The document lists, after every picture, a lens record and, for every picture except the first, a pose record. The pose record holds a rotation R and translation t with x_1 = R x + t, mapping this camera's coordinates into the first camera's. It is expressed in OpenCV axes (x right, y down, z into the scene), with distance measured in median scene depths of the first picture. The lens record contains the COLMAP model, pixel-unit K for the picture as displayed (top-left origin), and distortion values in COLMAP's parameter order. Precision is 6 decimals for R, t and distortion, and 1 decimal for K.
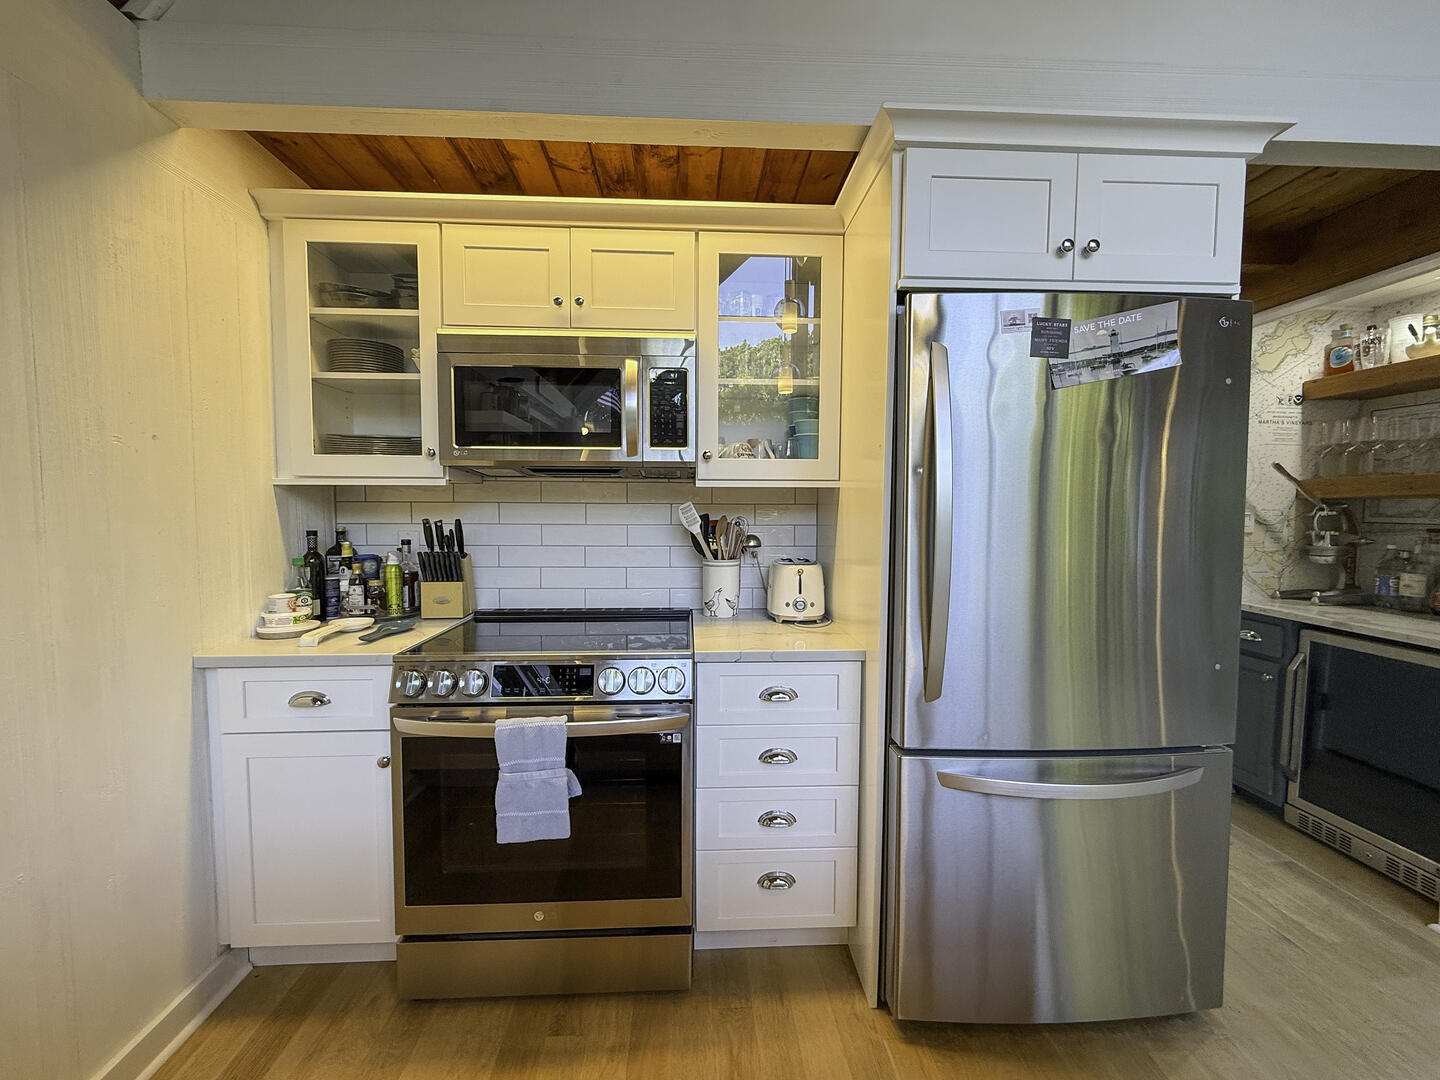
lens RADIAL K [[596.8, 0, 720.0], [0, 596.8, 540.0], [0, 0, 1]] dist [0.001008, -0.000034]
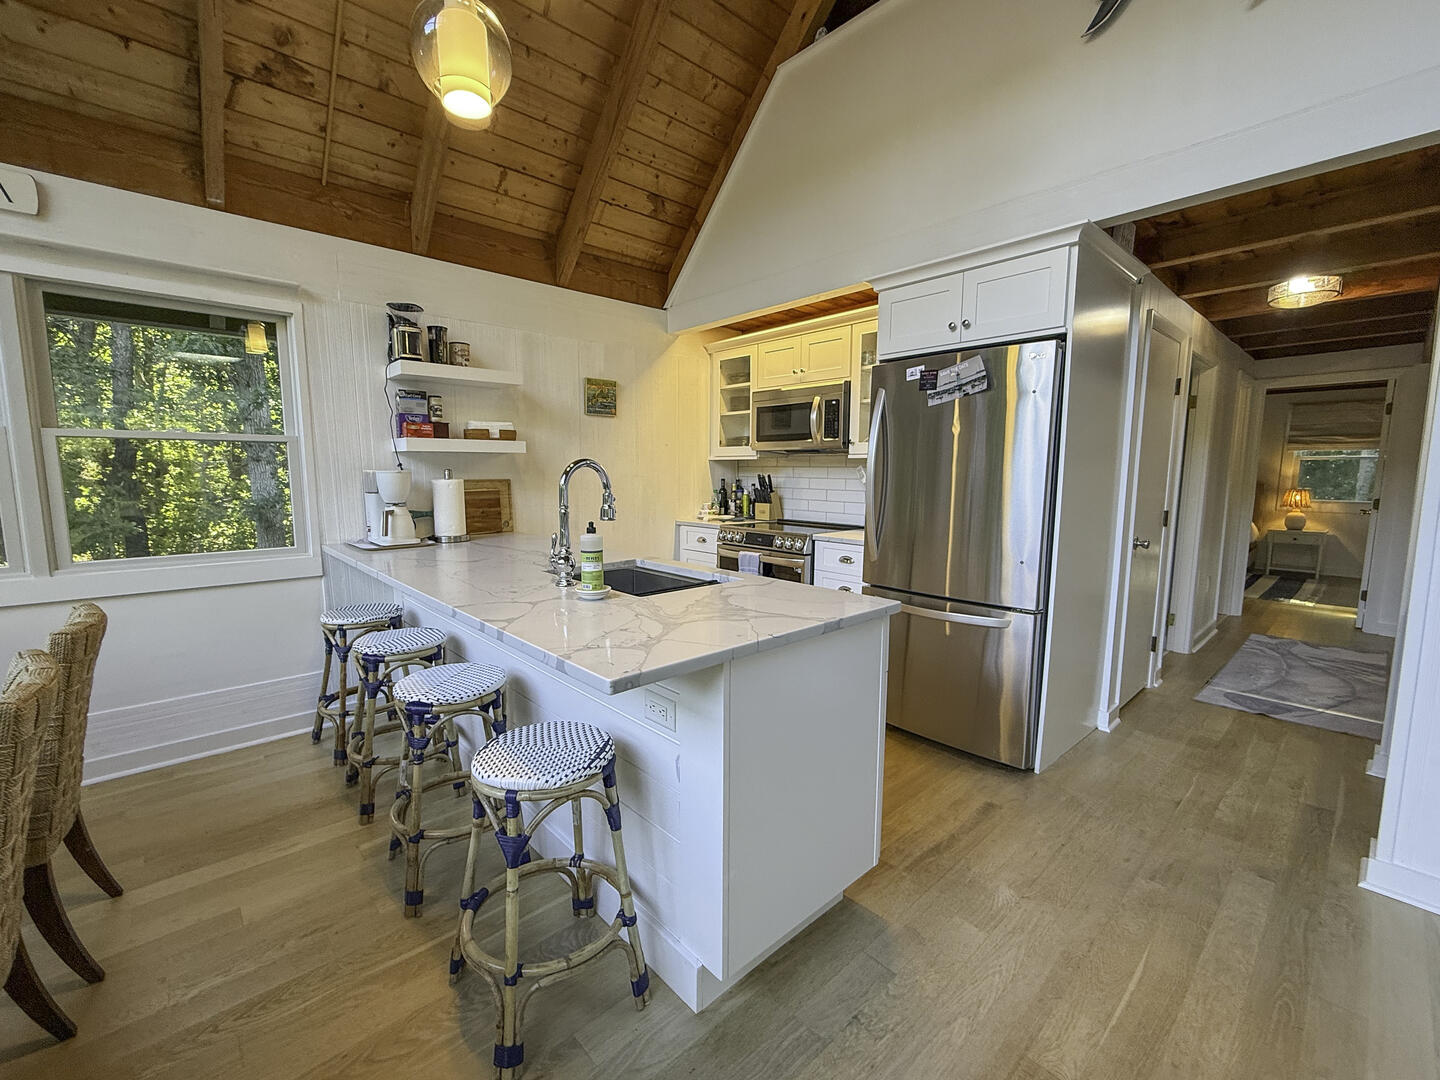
lens RADIAL K [[615.4, 0, 720.0], [0, 615.4, 540.0], [0, 0, 1]] dist [-0.000376, 0.000128]
pose [[0.635341, 0.088381, -0.767157, 1.295101], [-0.048755, 0.996038, 0.074372, 0.048830], [0.770691, -0.009849, 0.637133, -0.612312]]
